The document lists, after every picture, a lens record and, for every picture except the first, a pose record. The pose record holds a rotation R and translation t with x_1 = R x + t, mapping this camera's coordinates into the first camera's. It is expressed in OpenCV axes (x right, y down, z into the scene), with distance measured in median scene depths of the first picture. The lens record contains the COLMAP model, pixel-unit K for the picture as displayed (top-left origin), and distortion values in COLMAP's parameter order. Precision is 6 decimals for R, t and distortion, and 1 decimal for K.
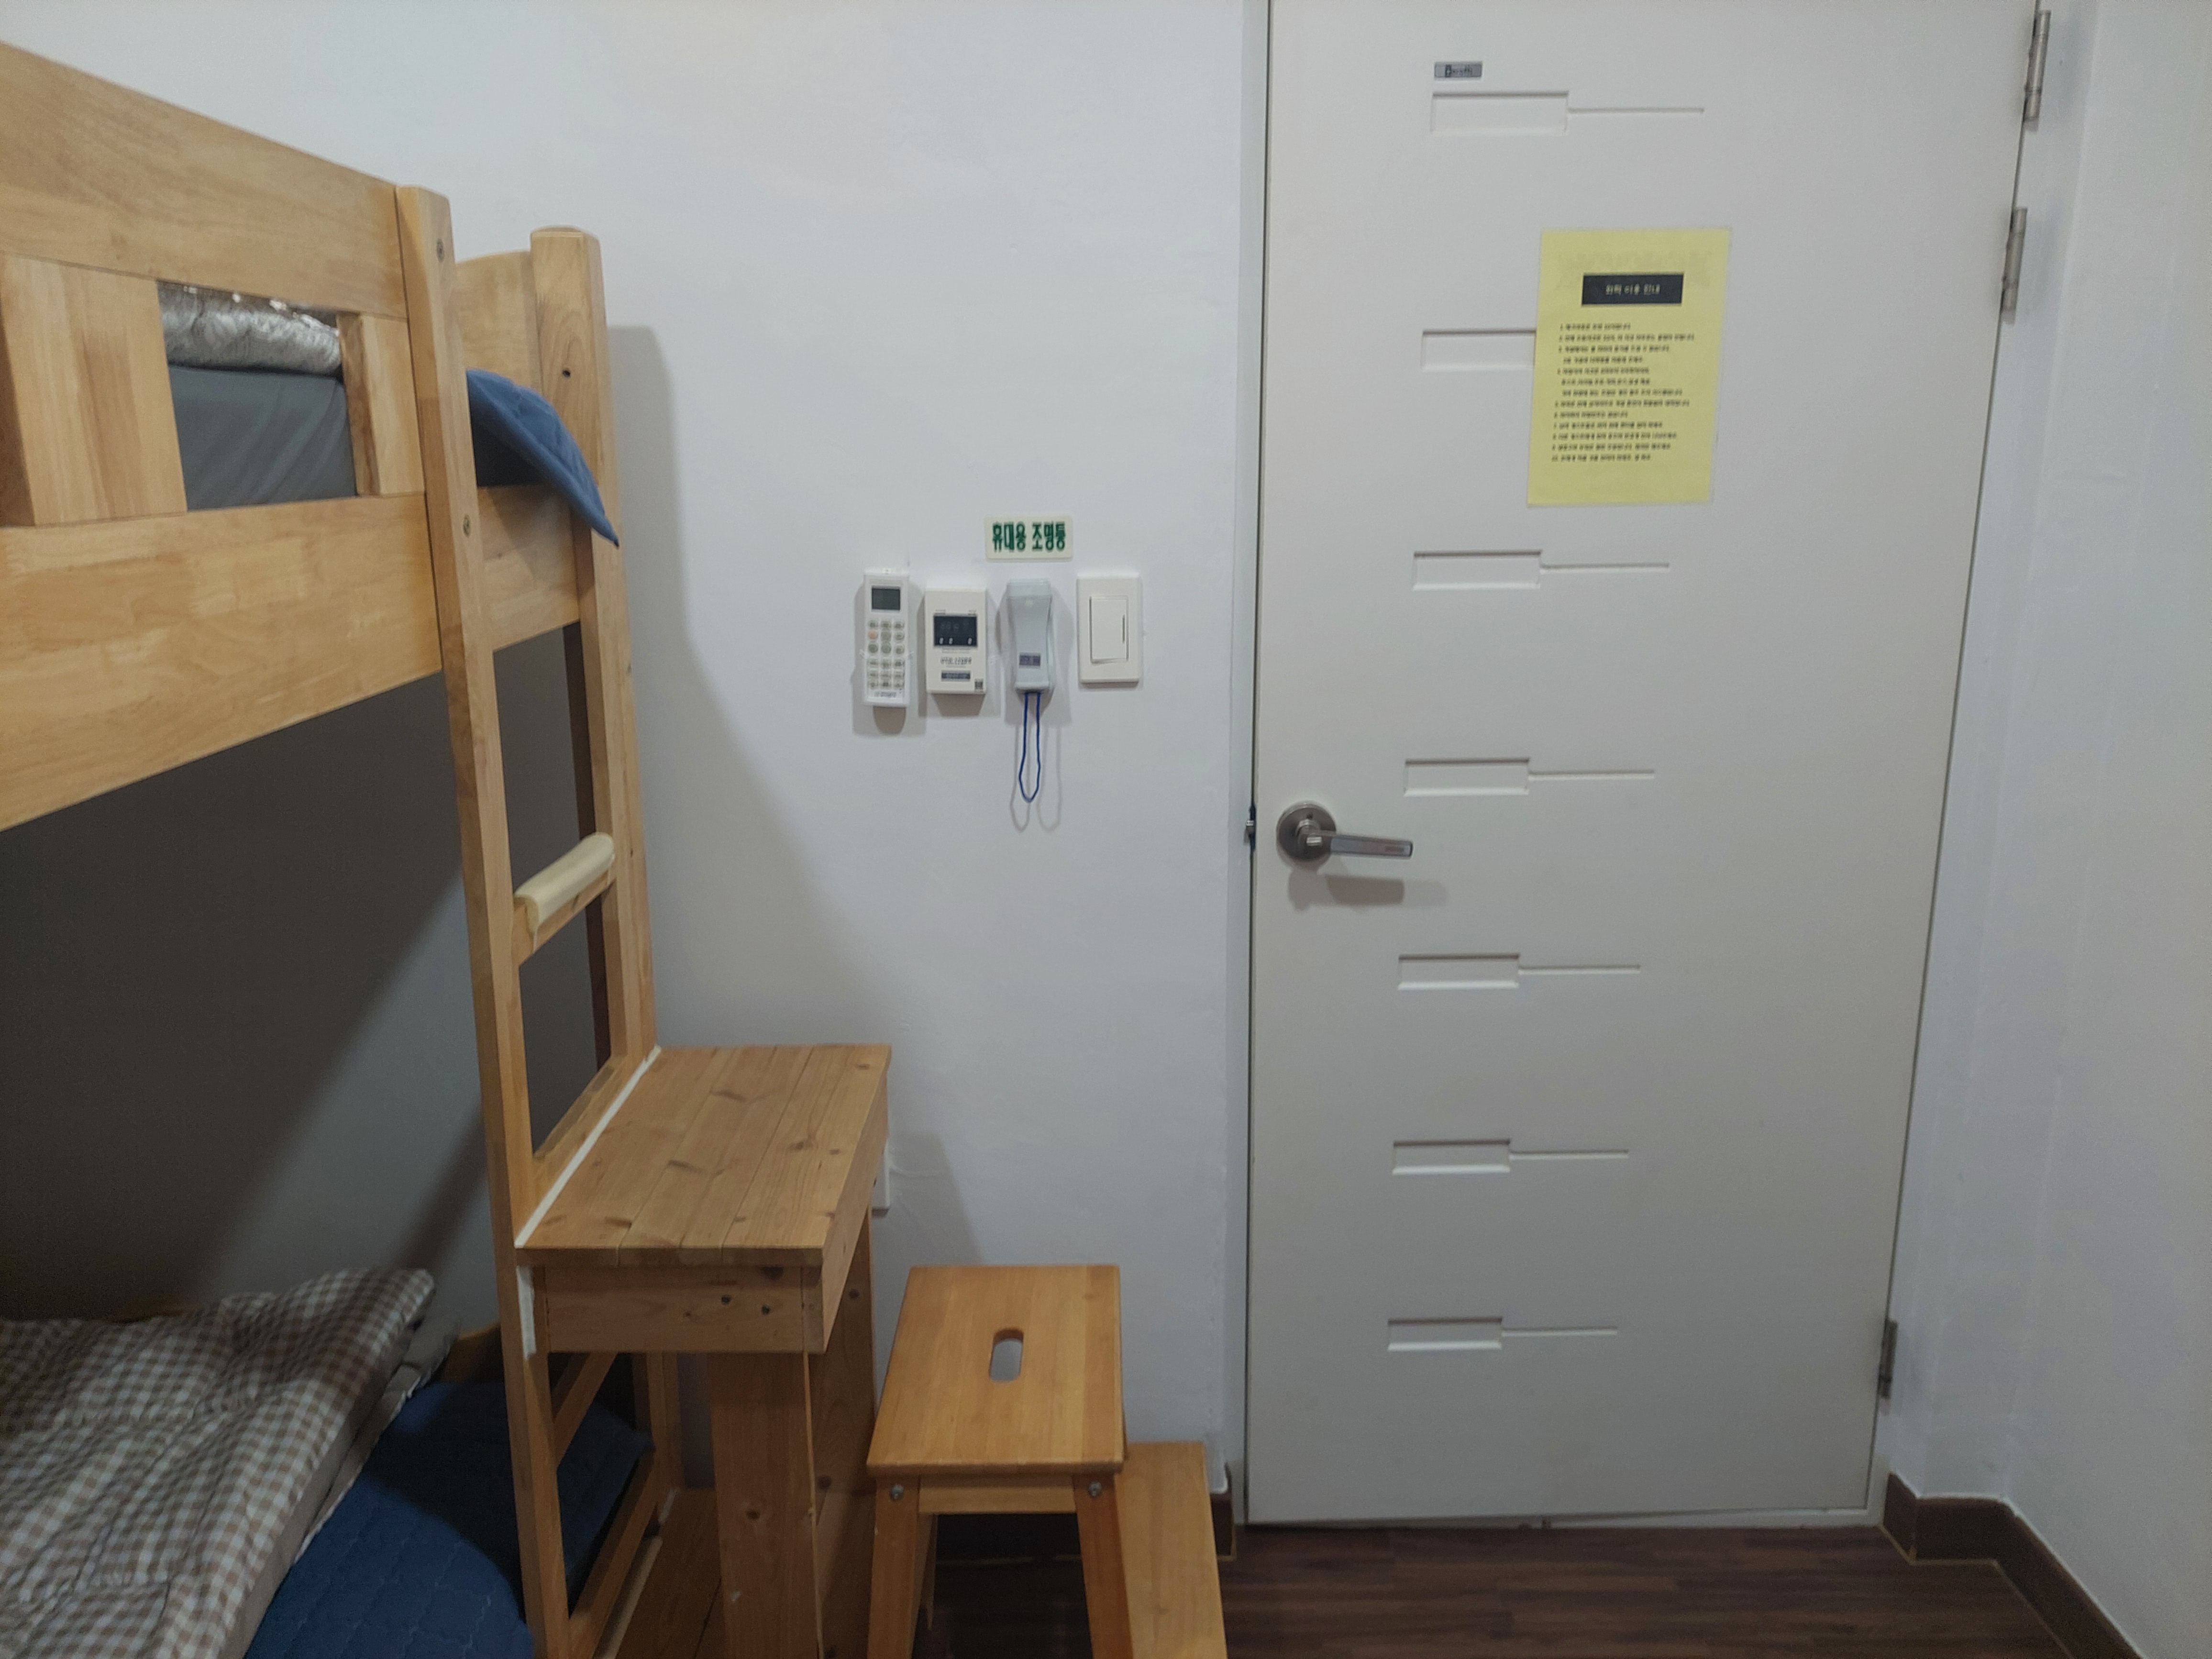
lens RADIAL K [[1591.2, 0, 1112.3], [0, 1591.2, 779.8], [0, 0, 1]] dist [-0.005307, -0.009356]
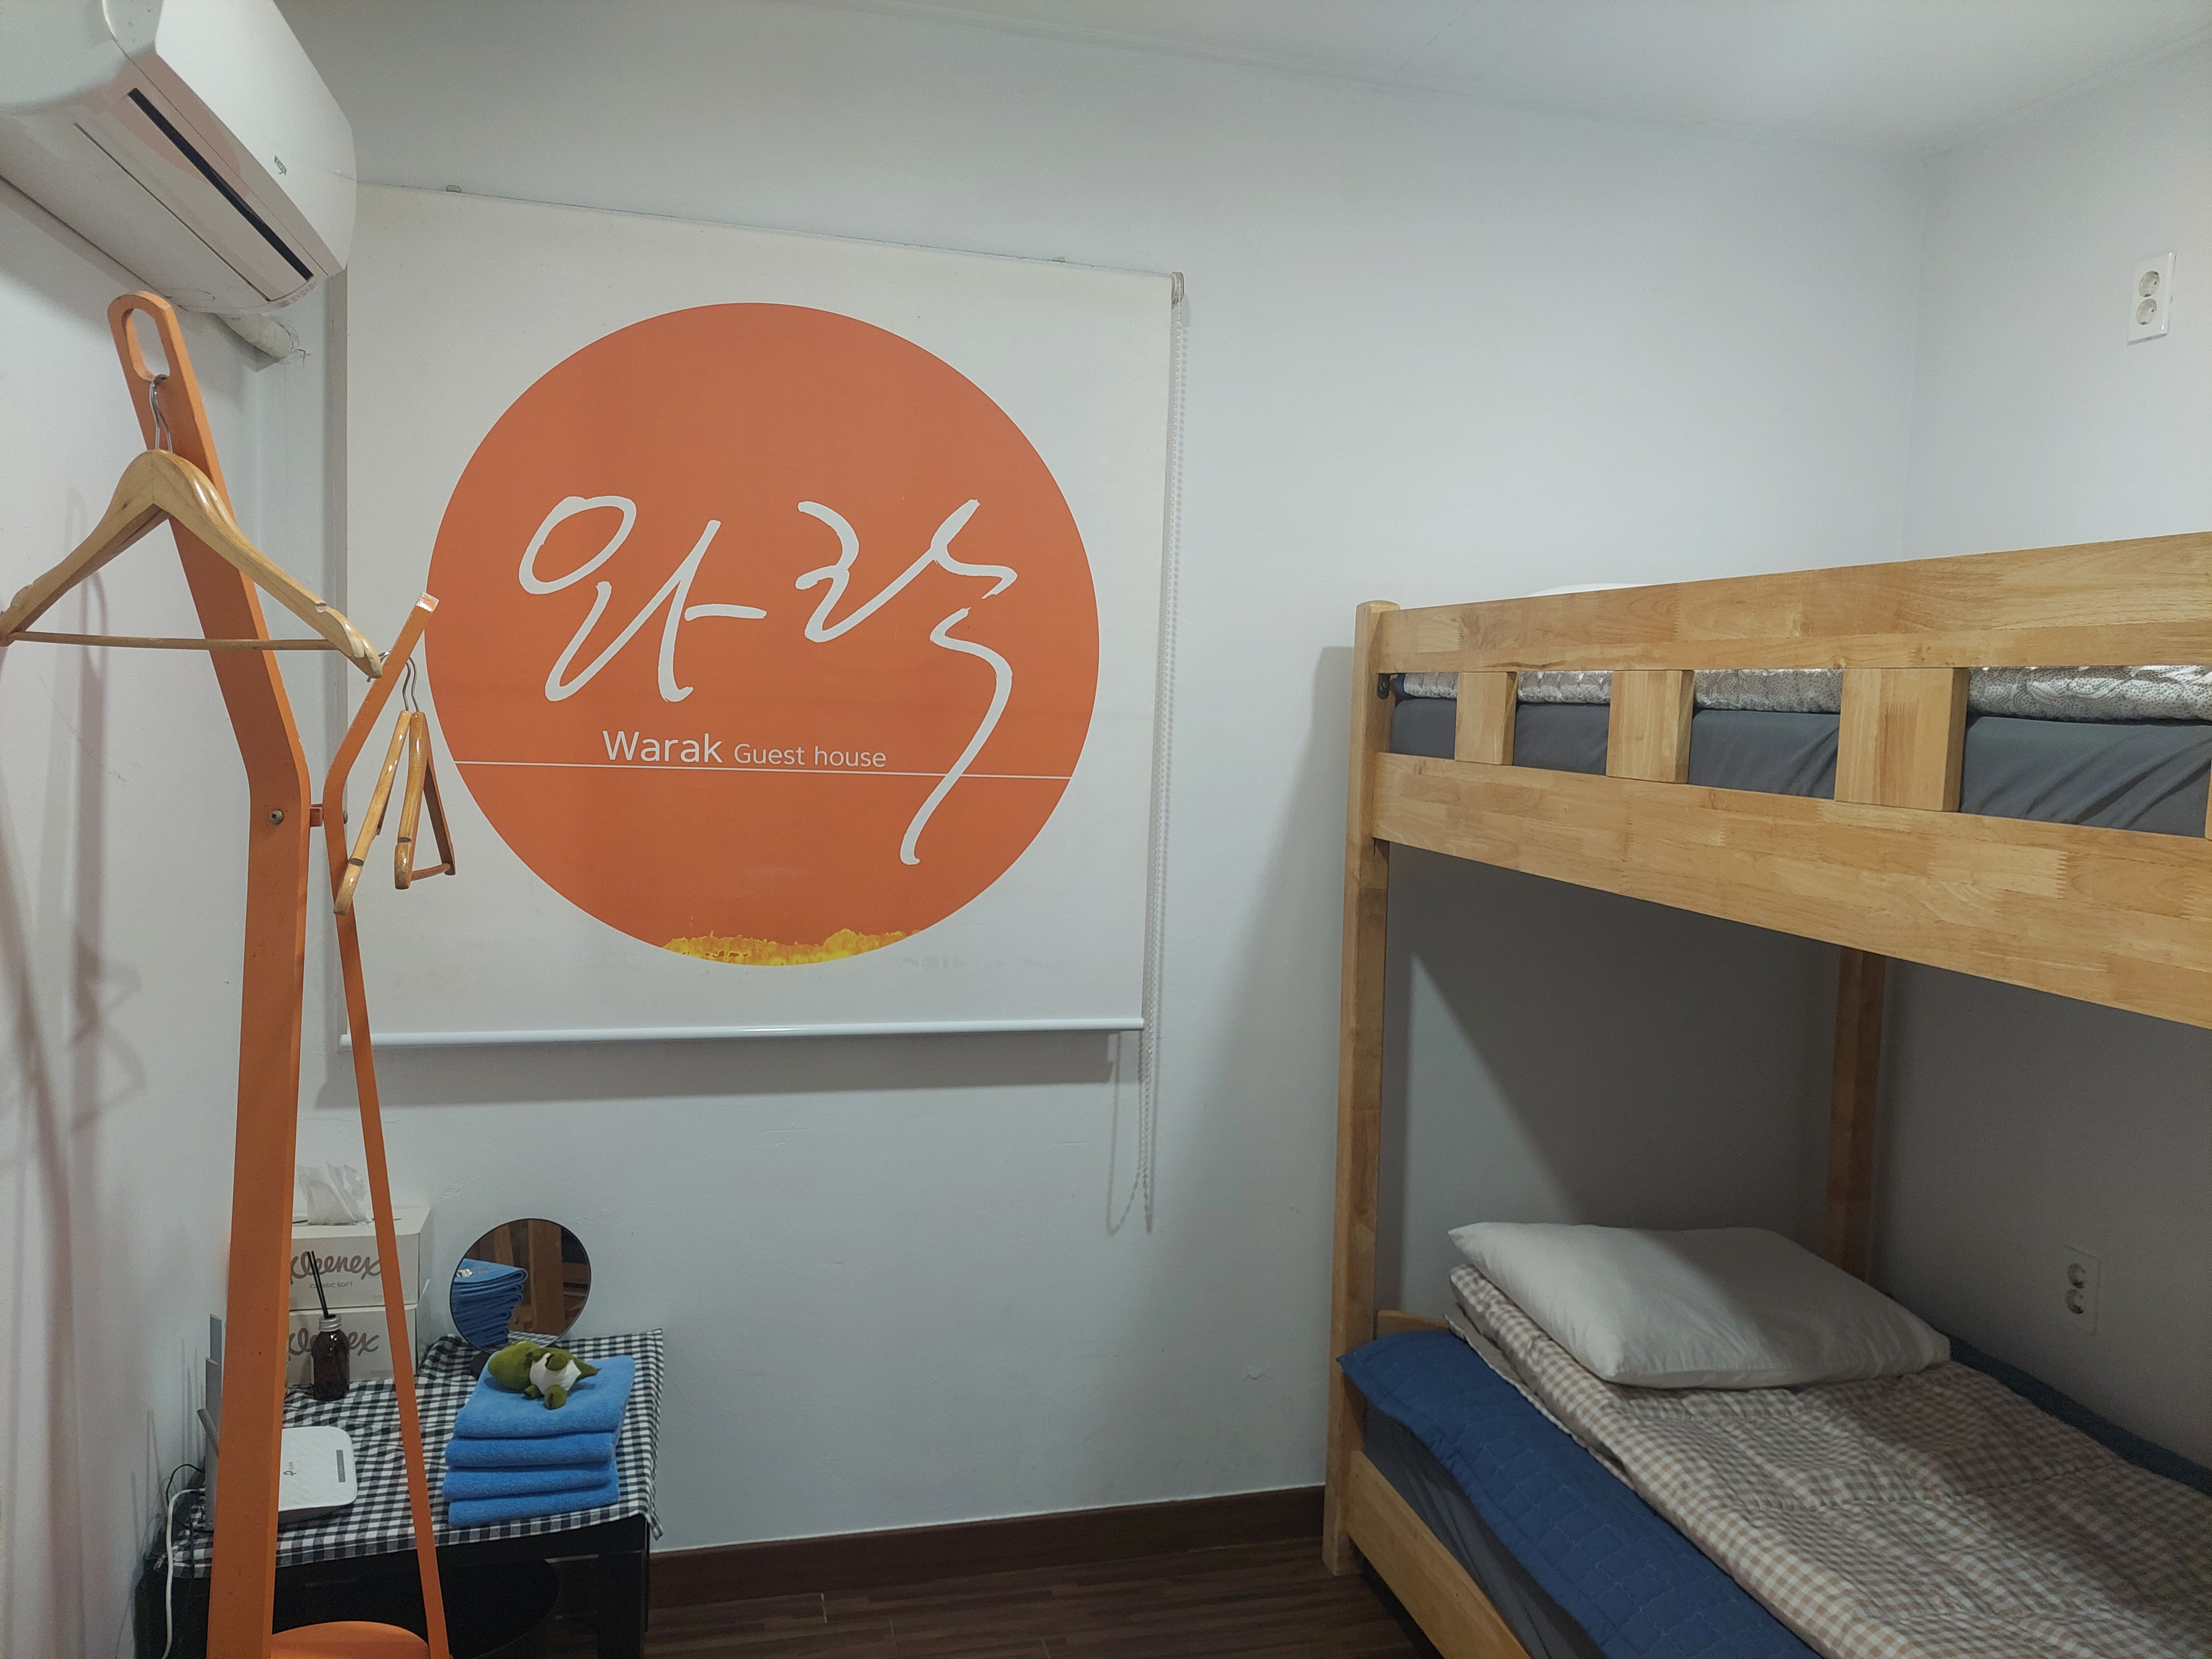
lens RADIAL K [[1591.2, 0, 1112.3], [0, 1591.2, 779.8], [0, 0, 1]] dist [-0.005307, -0.009356]
pose [[-0.969309, -0.009215, -0.245674, 0.303148], [-0.074612, 0.963192, 0.258253, -0.276373], [0.234252, 0.268657, -0.934318, 1.153965]]
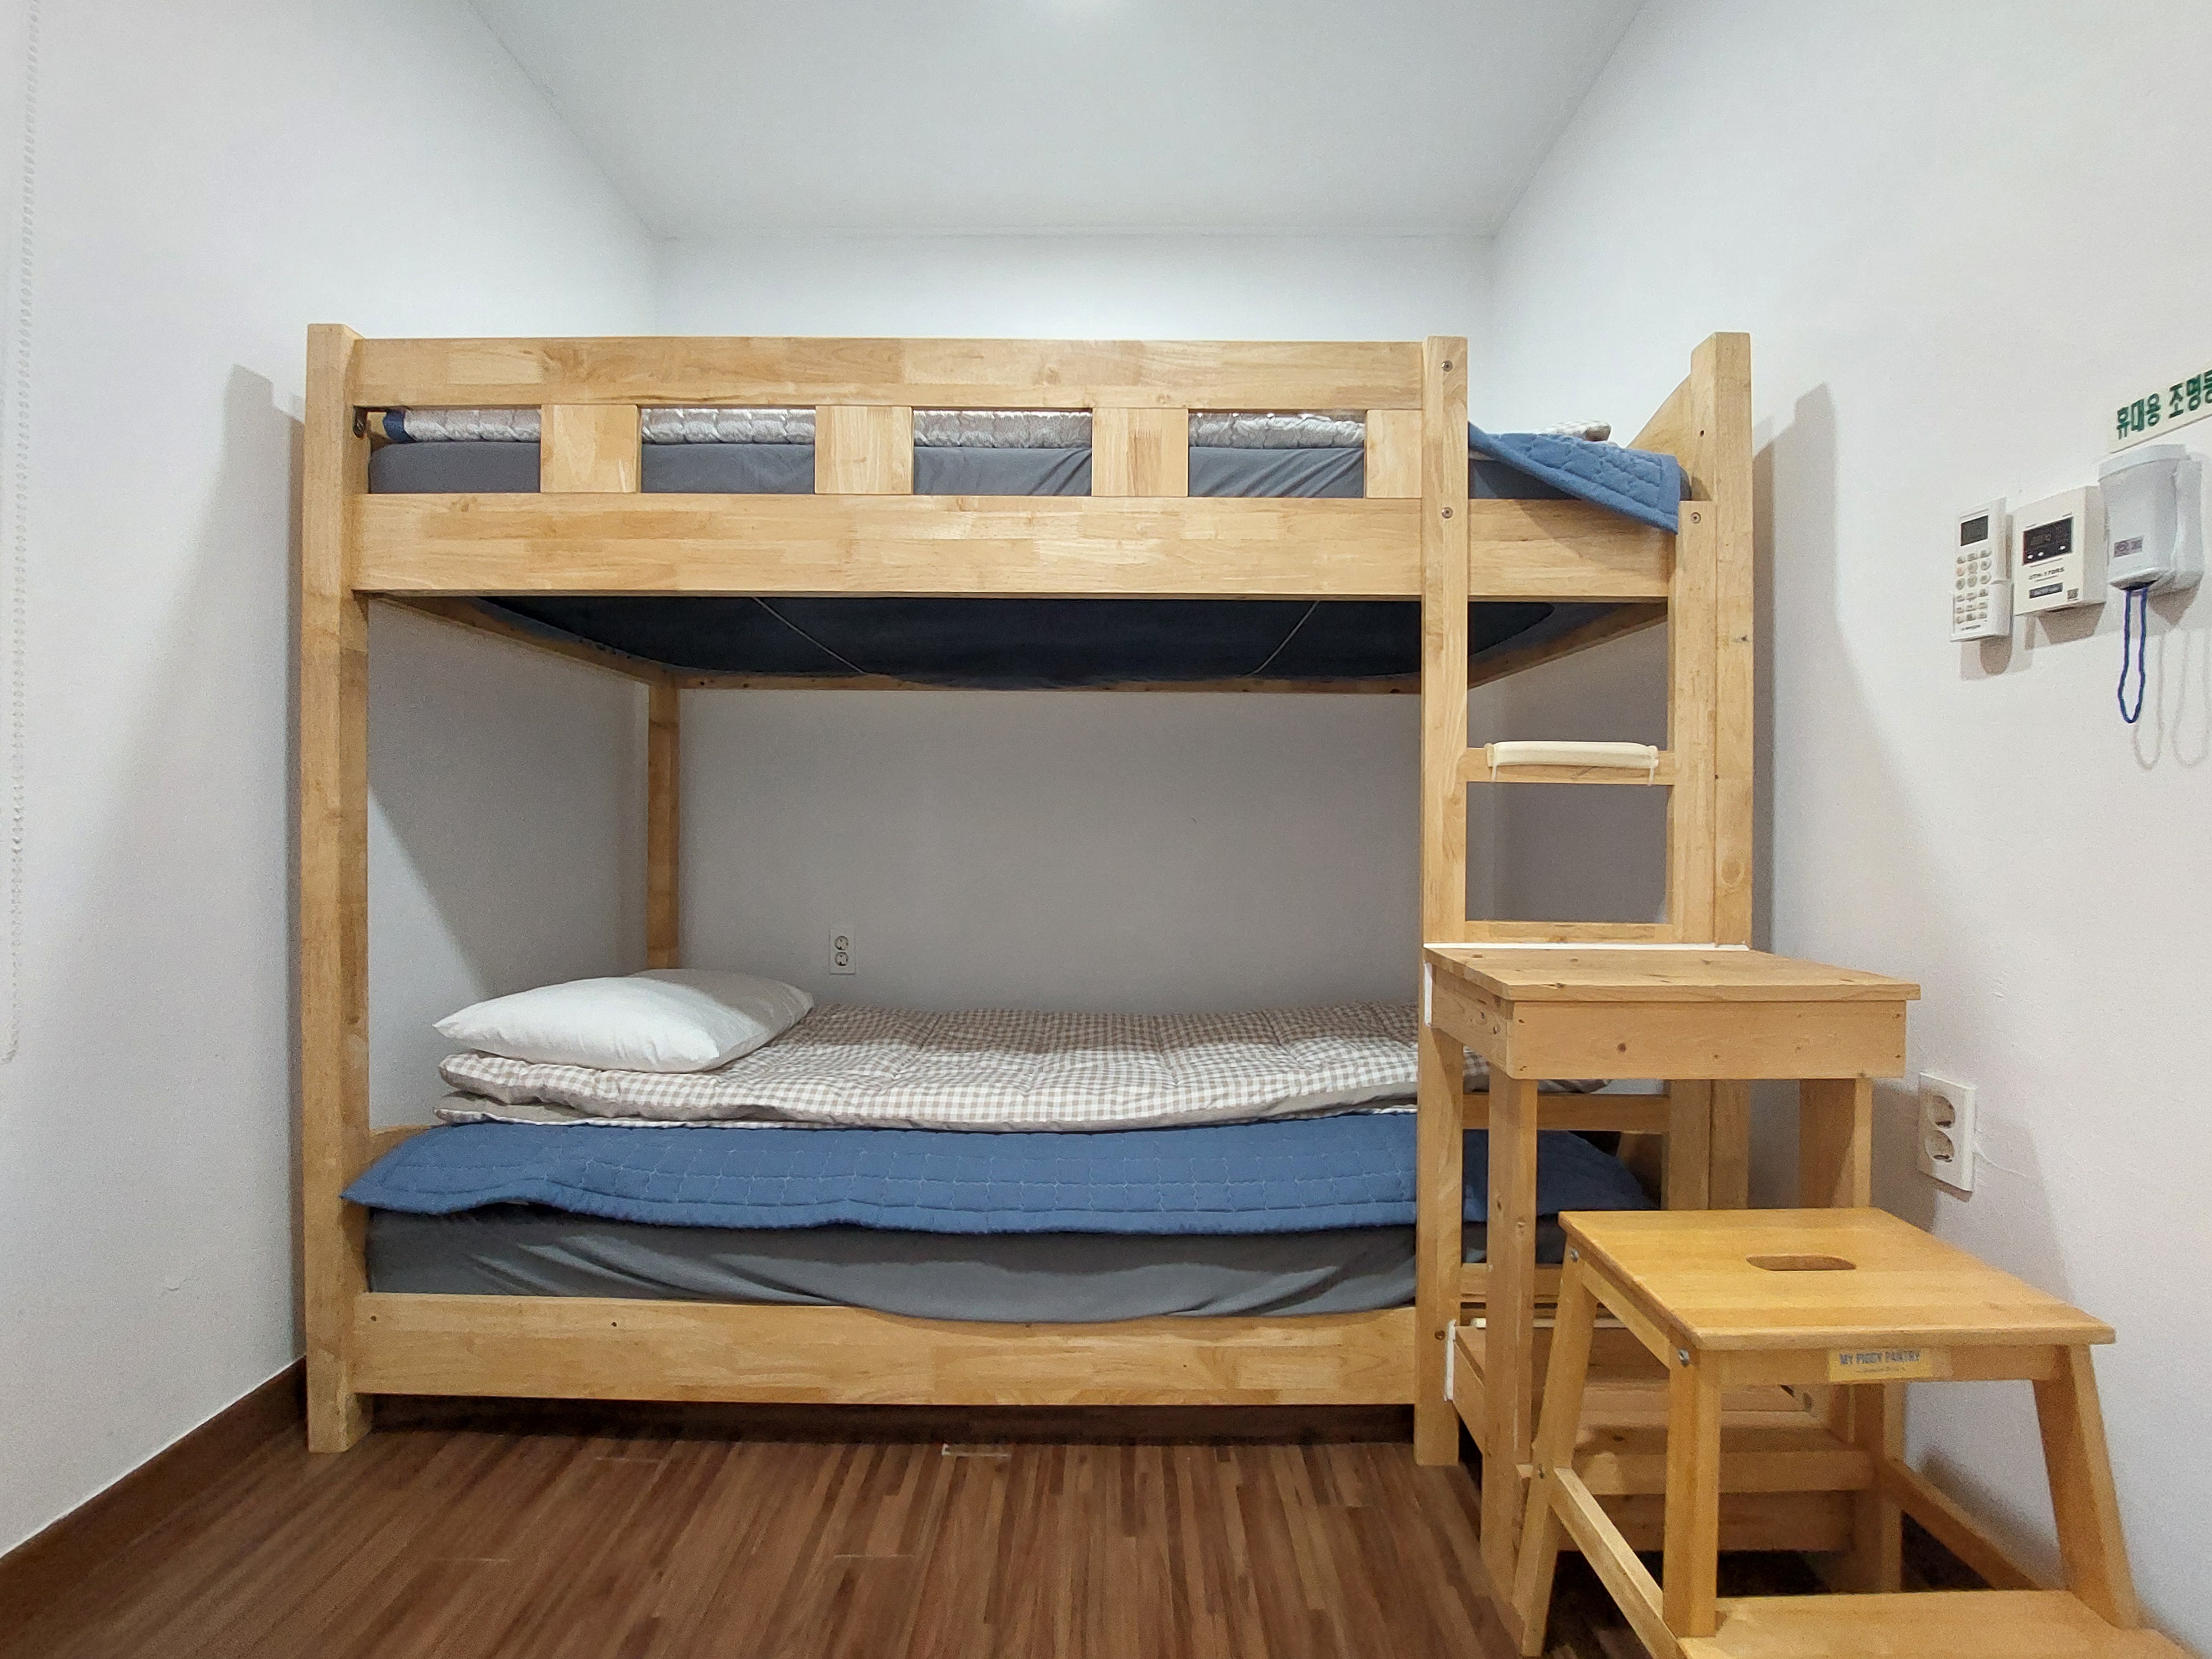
lens RADIAL K [[874.2, 0, 1109.4], [0, 874.2, 822.7], [0, 0, 1]] dist [-0.012793, 0.000529]
pose [[-0.012663, 0.006861, -0.999896, 0.407485], [-0.215356, 0.976490, 0.009428, 0.177328], [0.976454, 0.215453, -0.010888, 0.512406]]
